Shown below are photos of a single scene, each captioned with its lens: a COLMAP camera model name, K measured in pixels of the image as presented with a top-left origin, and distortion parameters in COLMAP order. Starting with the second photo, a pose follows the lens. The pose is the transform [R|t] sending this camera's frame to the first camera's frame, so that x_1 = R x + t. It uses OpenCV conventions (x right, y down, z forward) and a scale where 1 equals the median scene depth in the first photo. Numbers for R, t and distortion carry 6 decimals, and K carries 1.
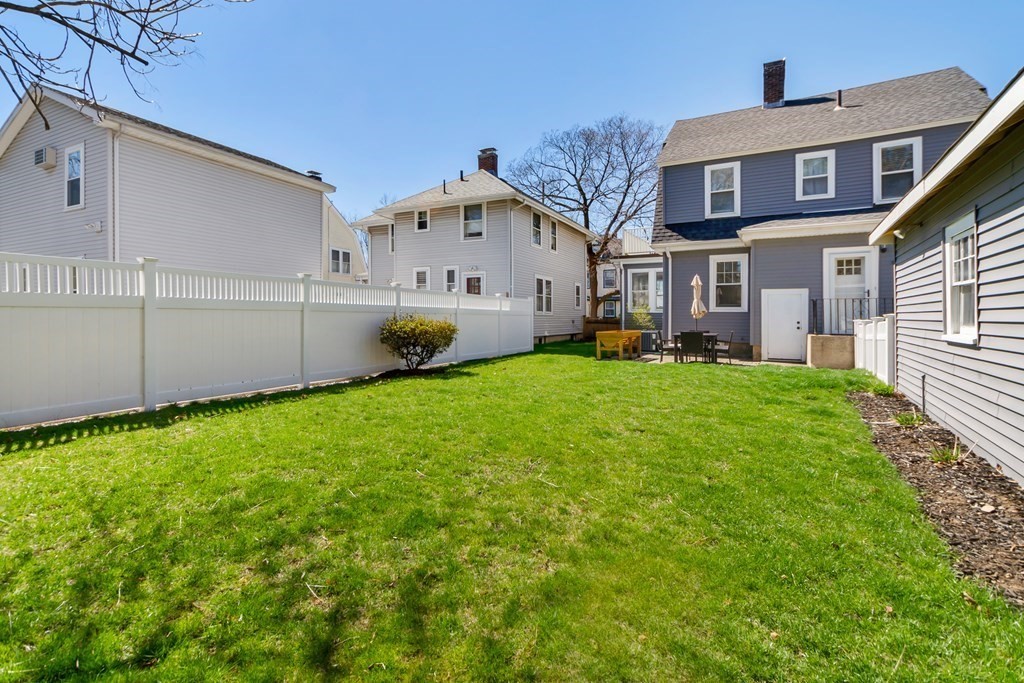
lens RADIAL K [[483.2, 0, 496.6], [0, 483.2, 303.8], [0, 0, 1]] dist [-0.011273, 0.000616]
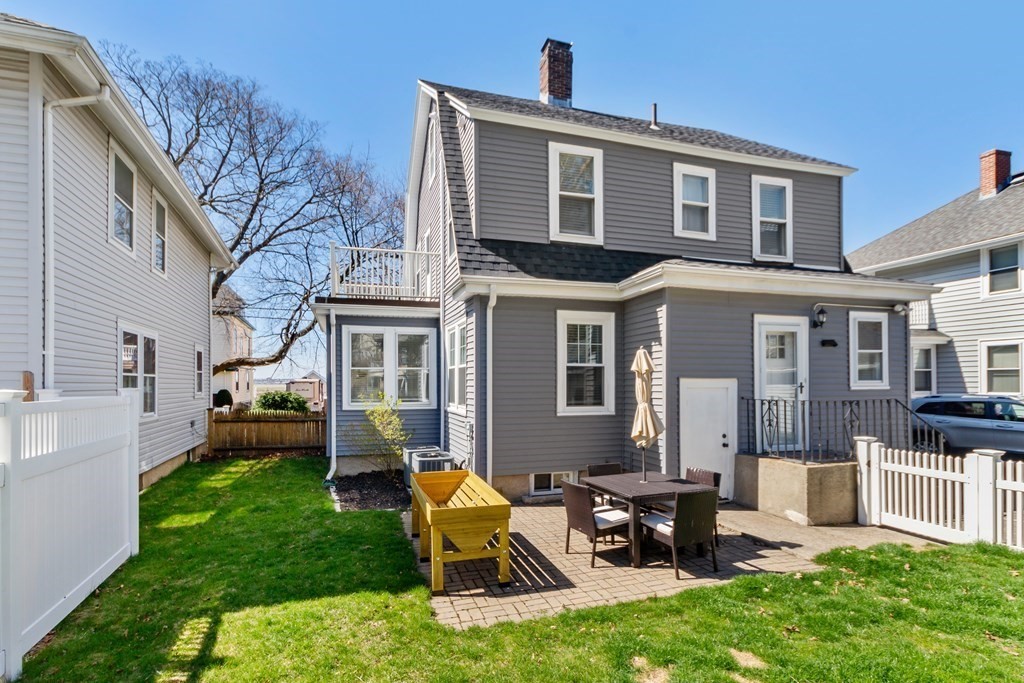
lens RADIAL K [[508.4, 0, 510.8], [0, 508.4, 372.8], [0, 0, 1]] dist [-0.002644, -0.000048]
pose [[0.672581, 0.008670, 0.739973, -0.010202], [-0.012375, 0.999923, -0.000467, -0.030355], [-0.739920, -0.008843, 0.672637, 0.672059]]
